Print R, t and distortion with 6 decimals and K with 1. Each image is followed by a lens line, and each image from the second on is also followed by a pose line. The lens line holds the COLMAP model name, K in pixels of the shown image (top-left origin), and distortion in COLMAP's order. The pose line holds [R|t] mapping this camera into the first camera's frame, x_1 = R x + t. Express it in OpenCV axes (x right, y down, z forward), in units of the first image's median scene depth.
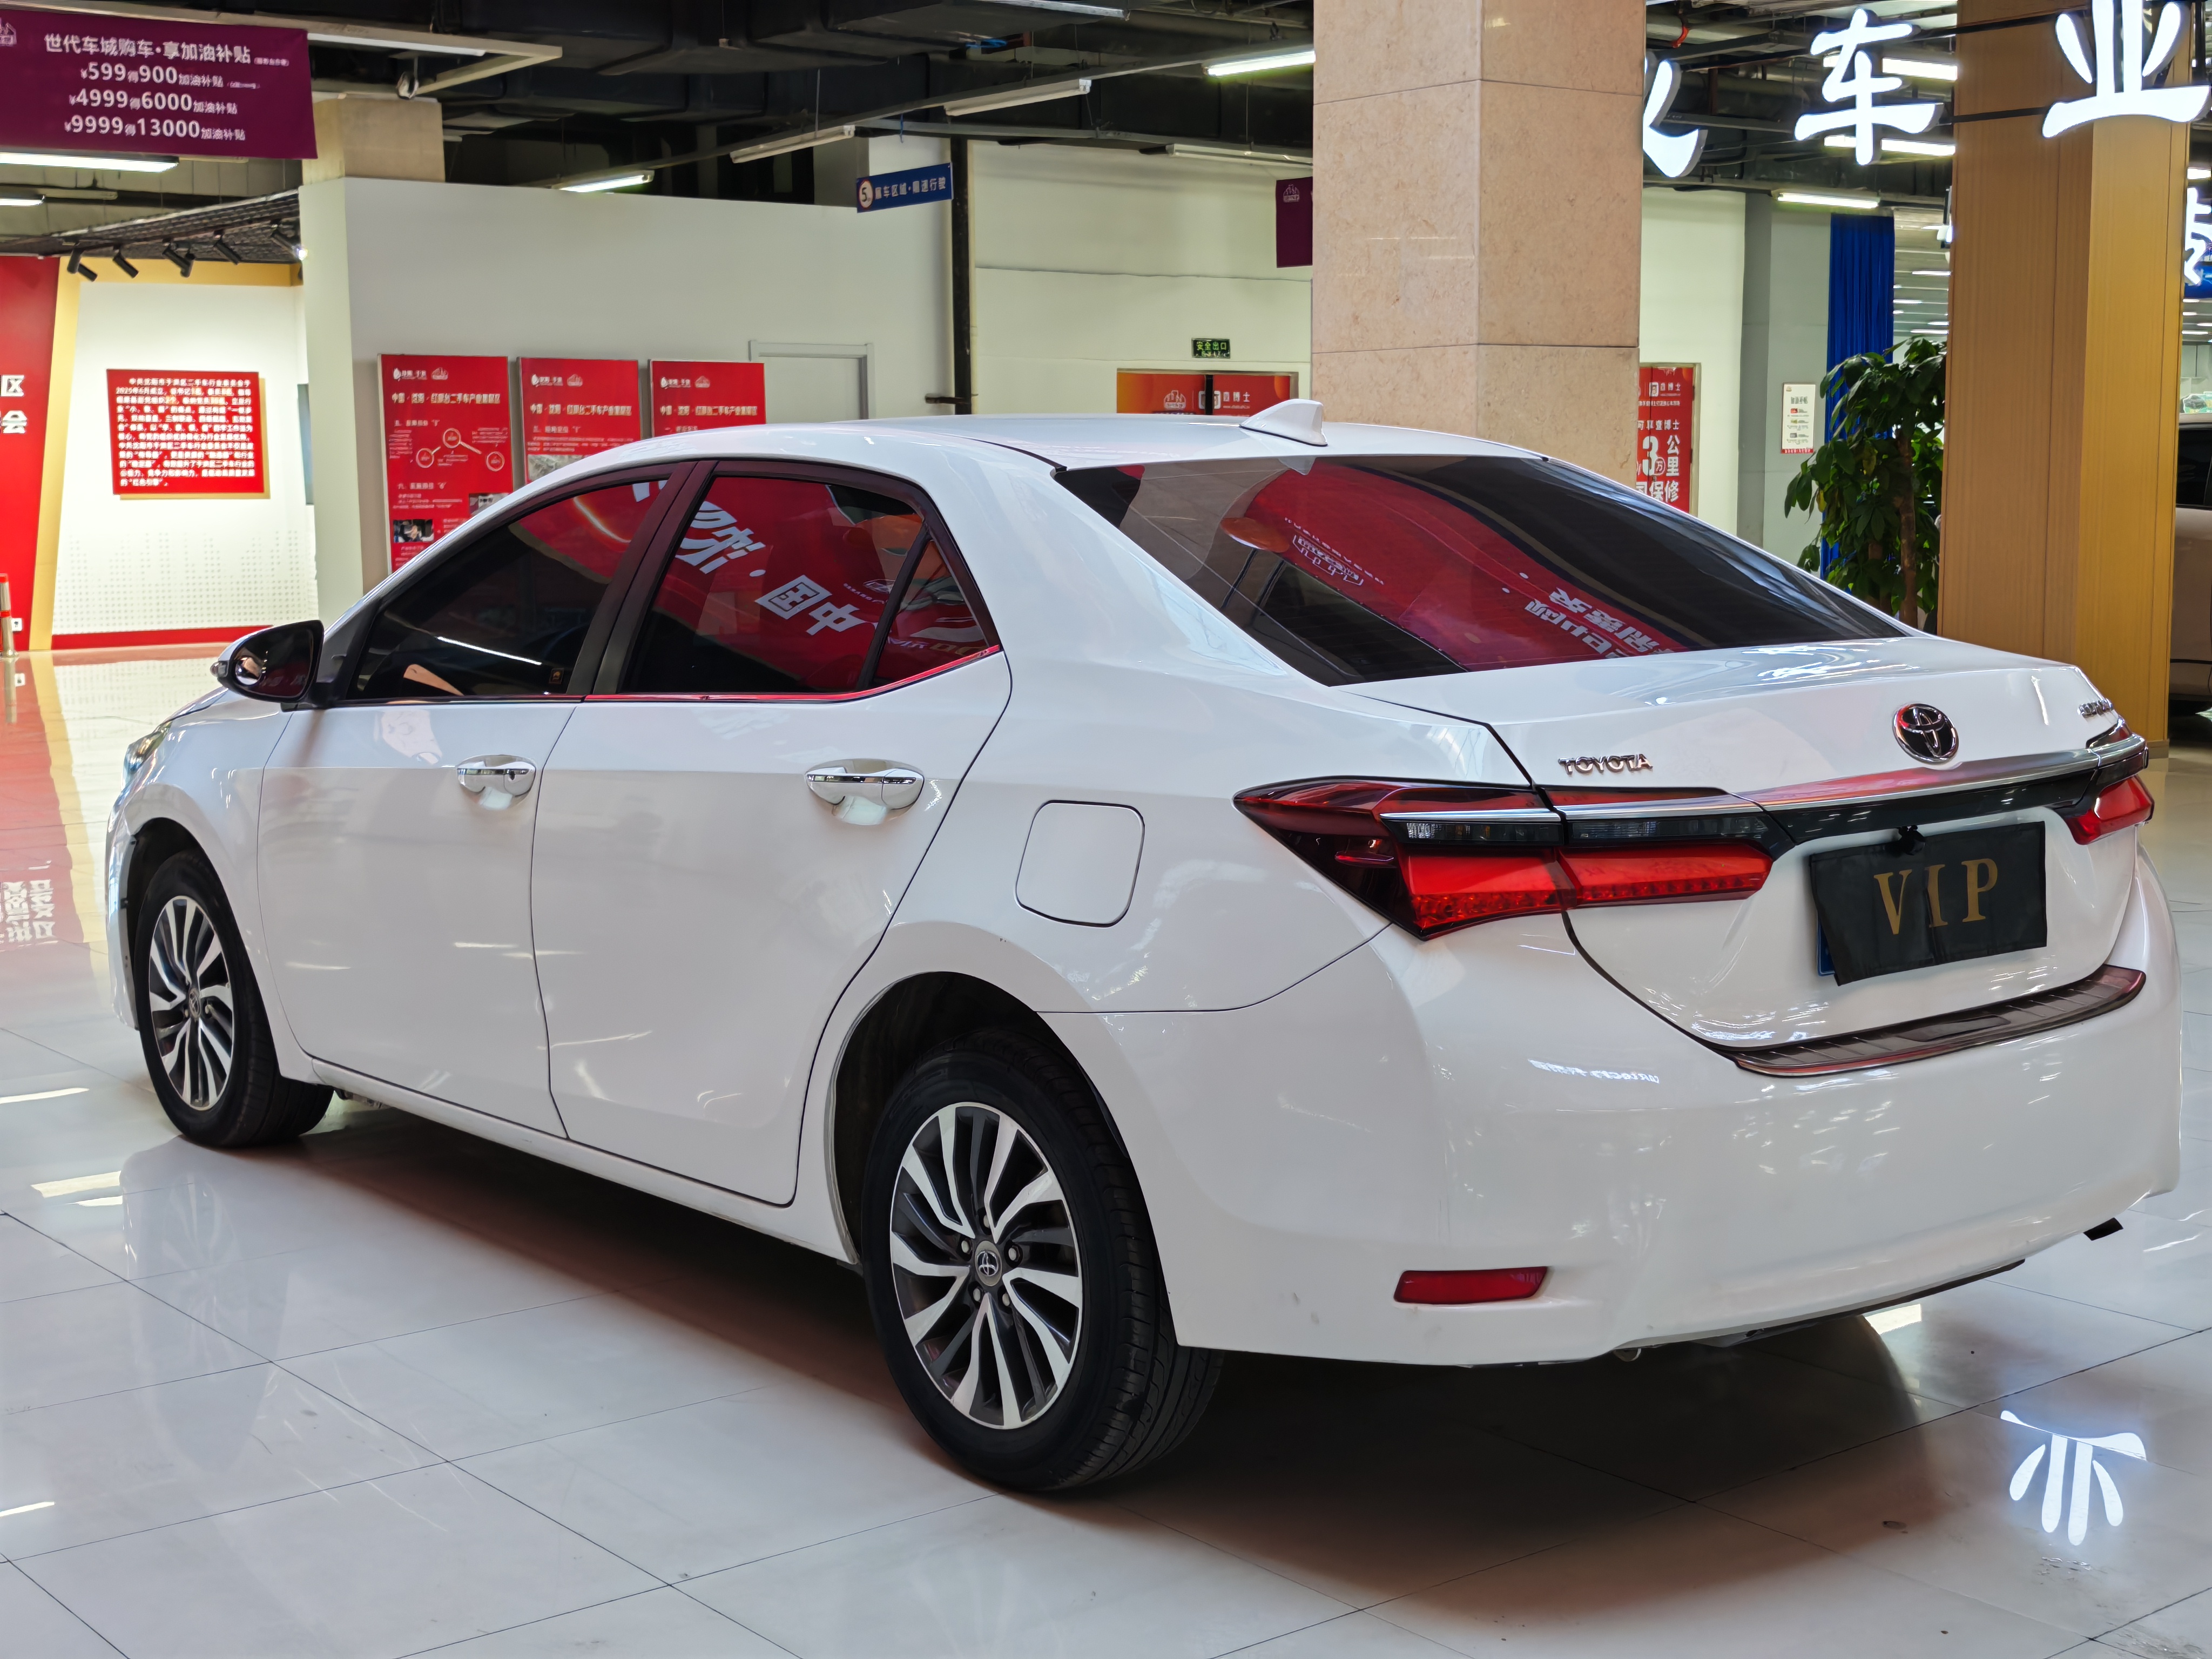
lens RADIAL K [[3093.4, 0, 1147.6], [0, 3093.4, 891.5], [0, 0, 1]] dist [0.051211, 0.000000]
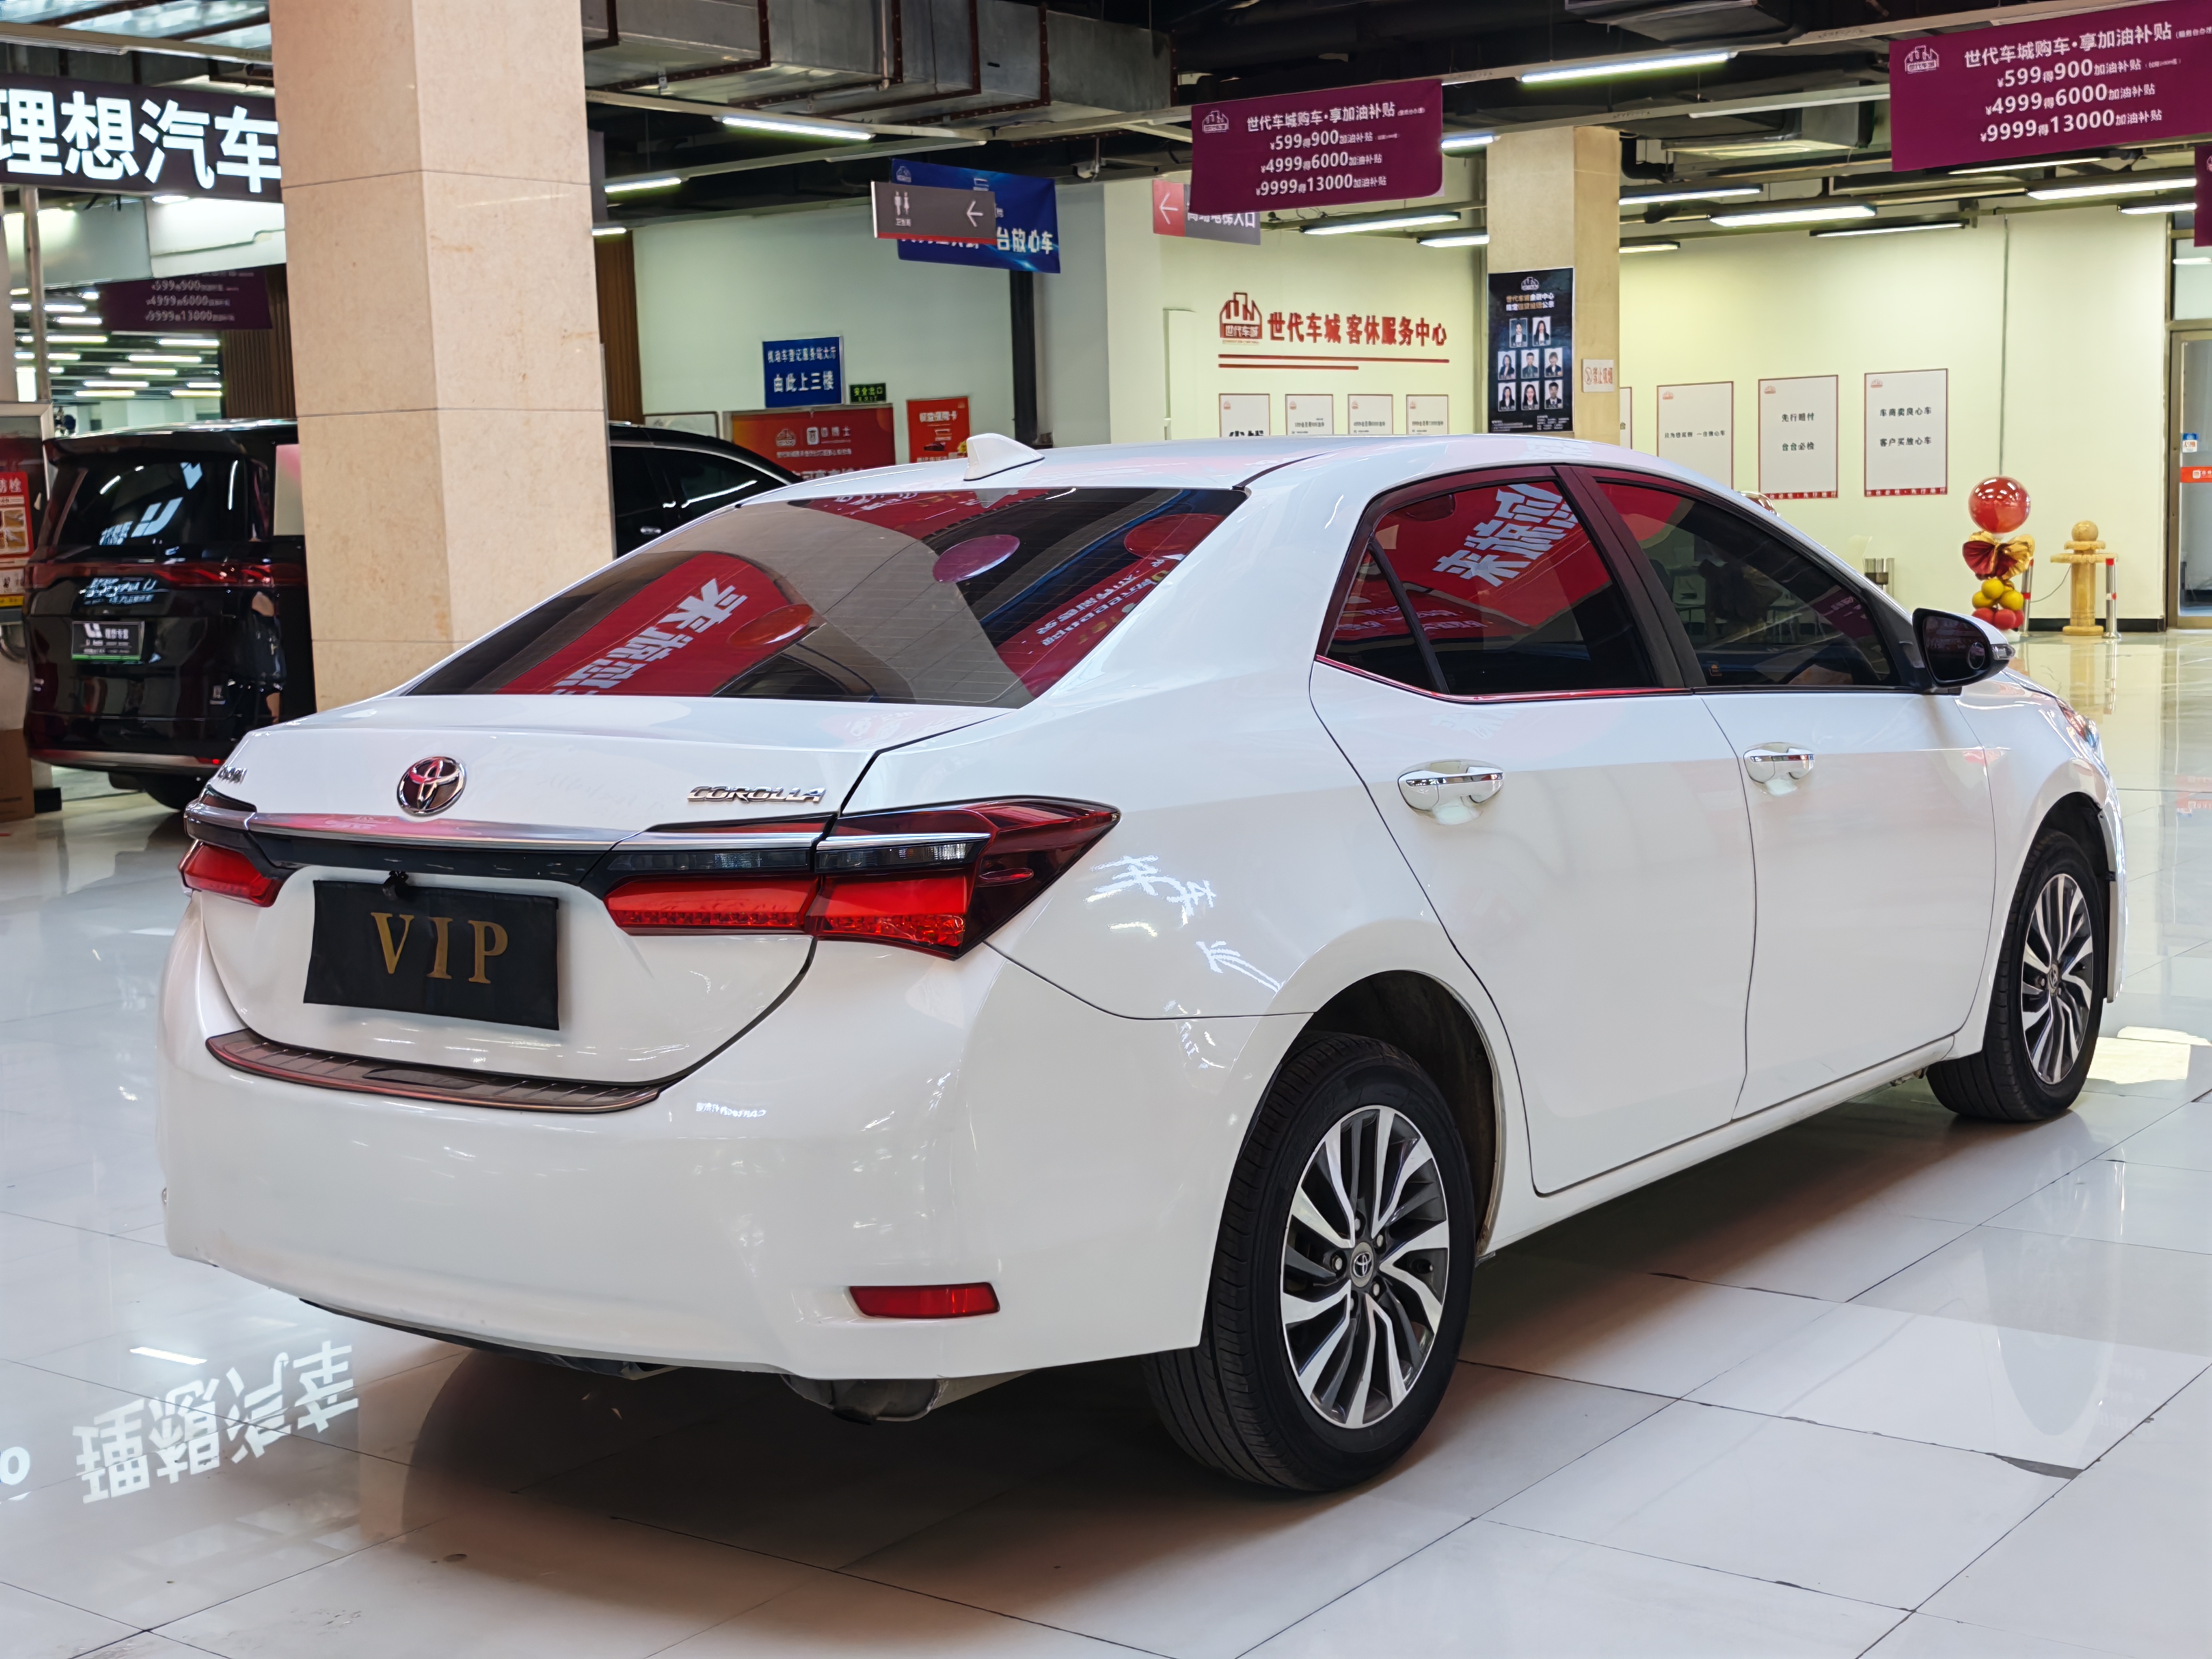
lens RADIAL K [[3093.4, 0, 1069.0], [0, 3093.4, 892.4], [0, 0, 1]] dist [0.051211, 0.000000]
pose [[0.222737, 0.127642, -0.966486, 0.393641], [-0.106708, 0.988627, 0.105974, -0.044851], [0.969021, 0.079528, 0.233824, 0.297842]]
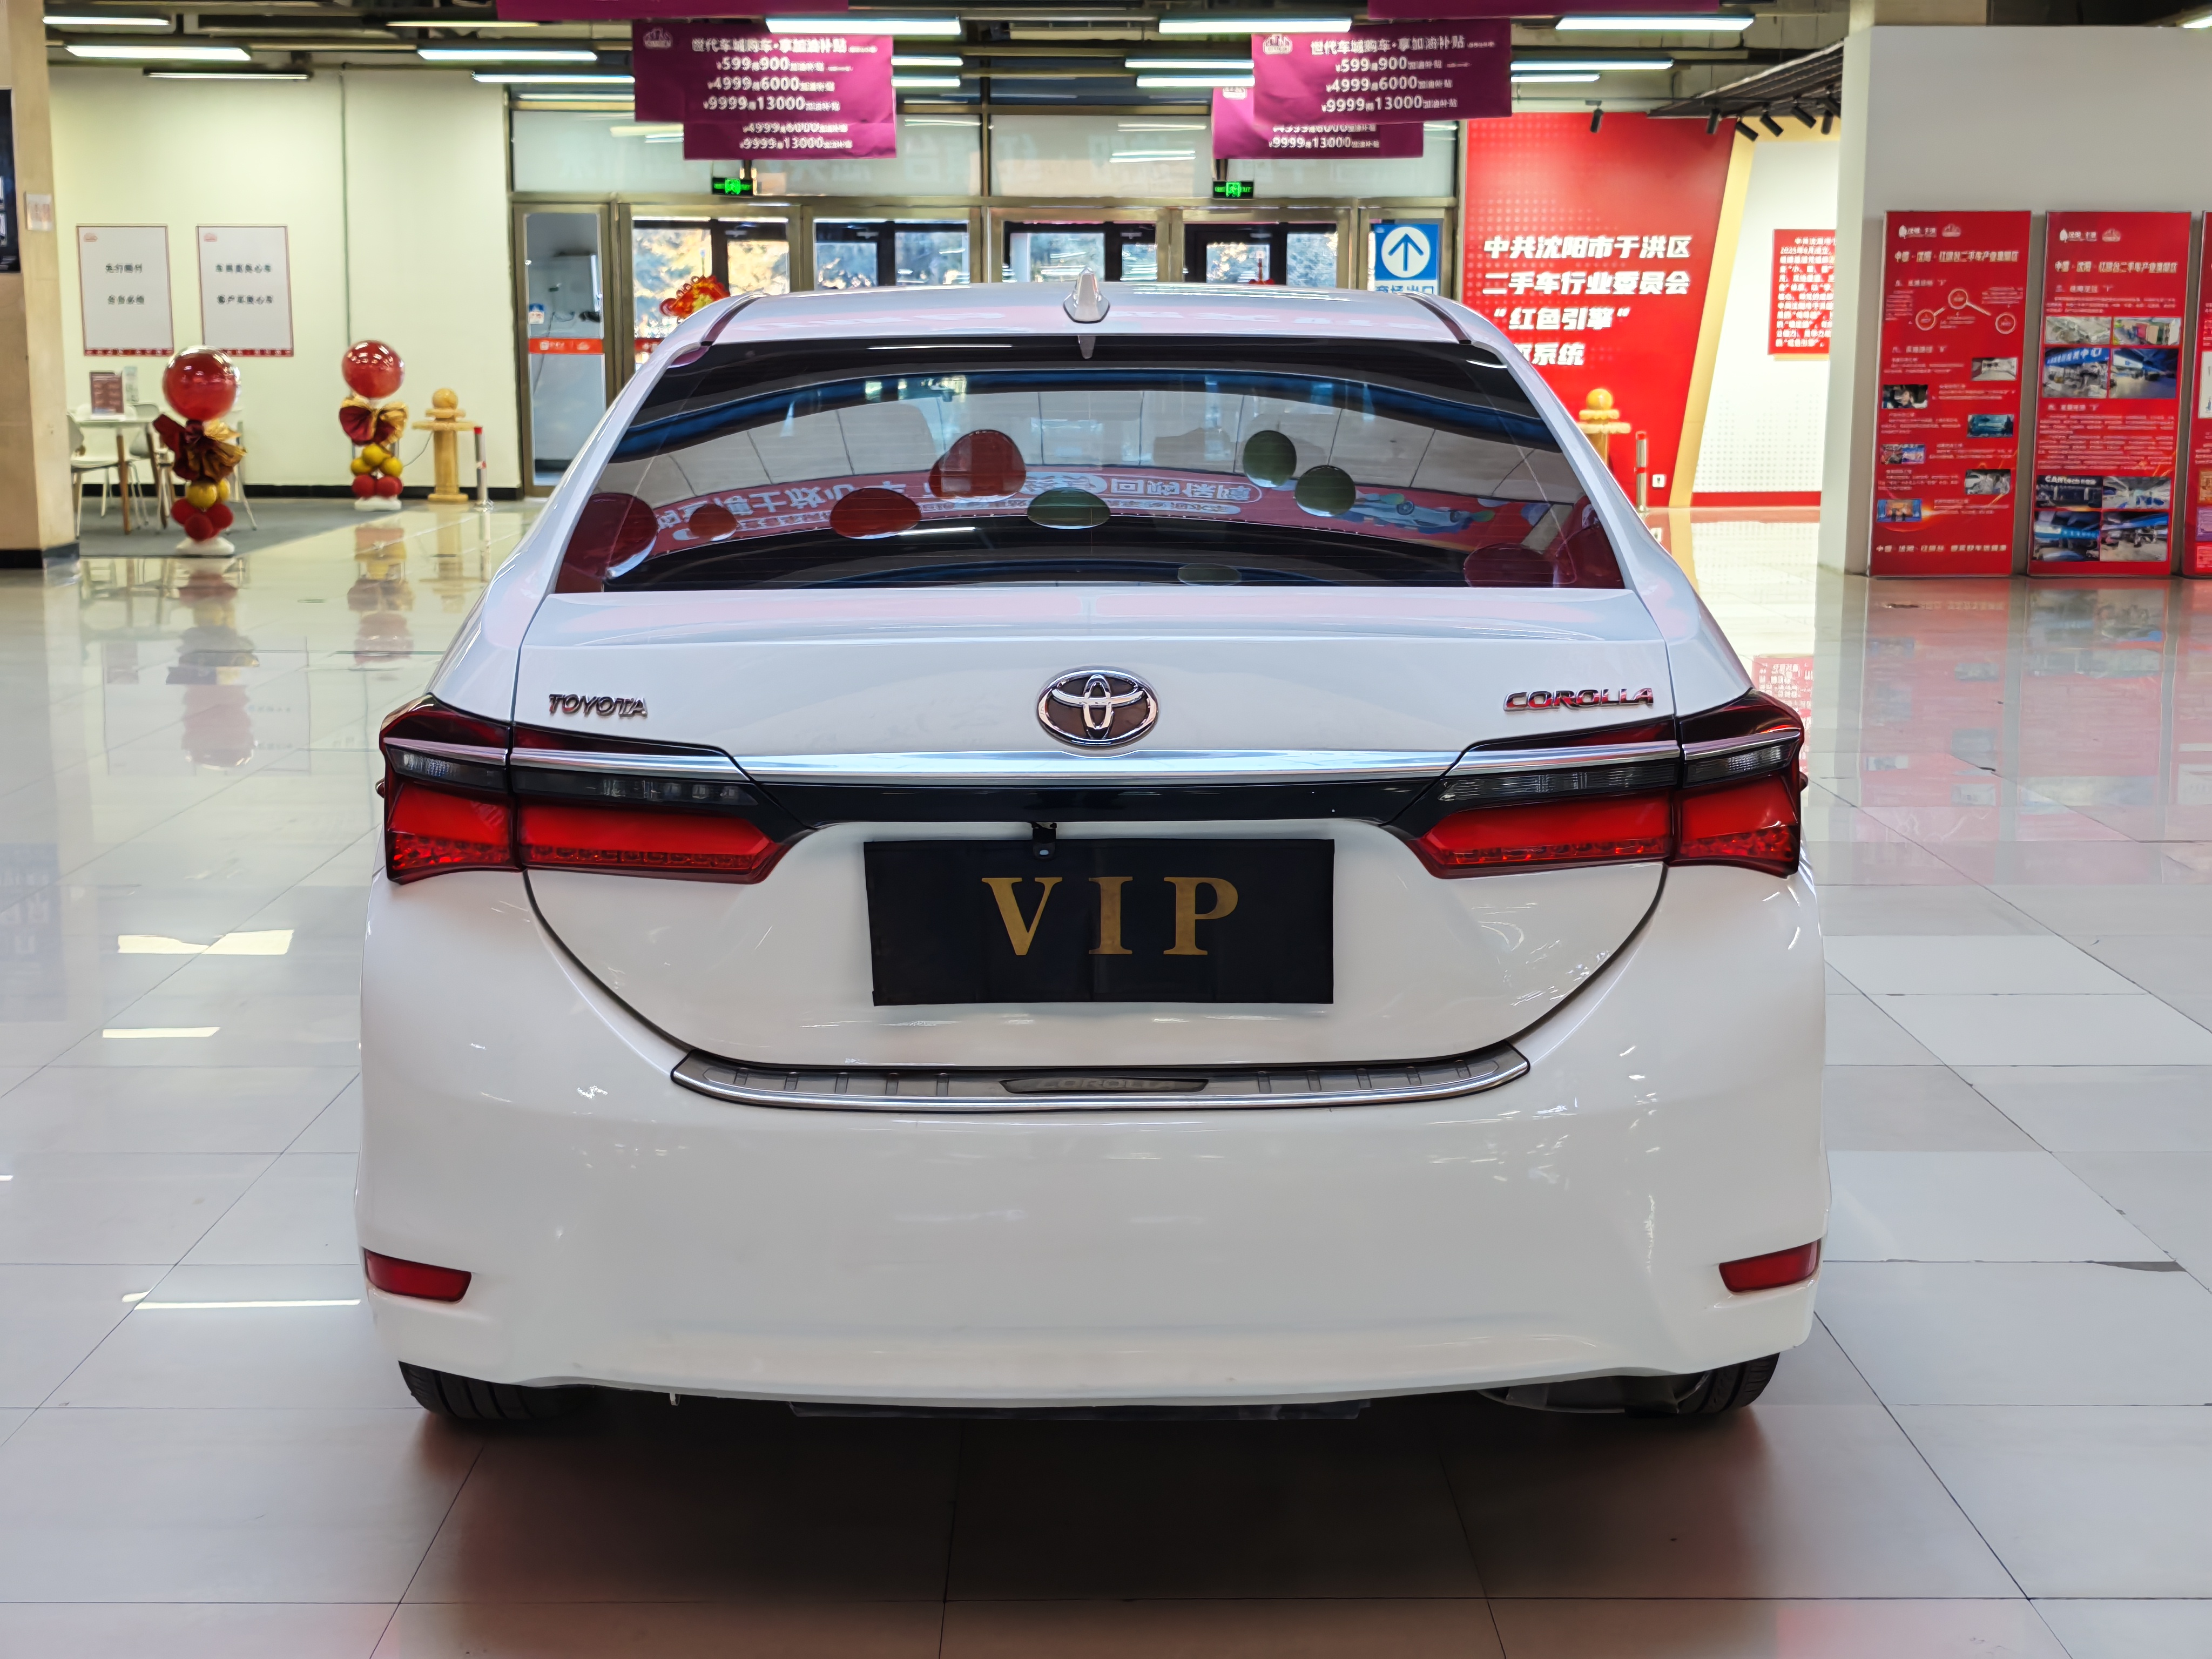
lens RADIAL K [[3093.4, 0, 1110.3], [0, 3093.4, 905.8], [0, 0, 1]] dist [0.051211, 0.000000]
pose [[0.777504, 0.126286, -0.616068, 0.227350], [-0.095664, 0.991980, 0.082611, -0.020290], [0.621559, -0.005295, 0.783349, 0.120678]]
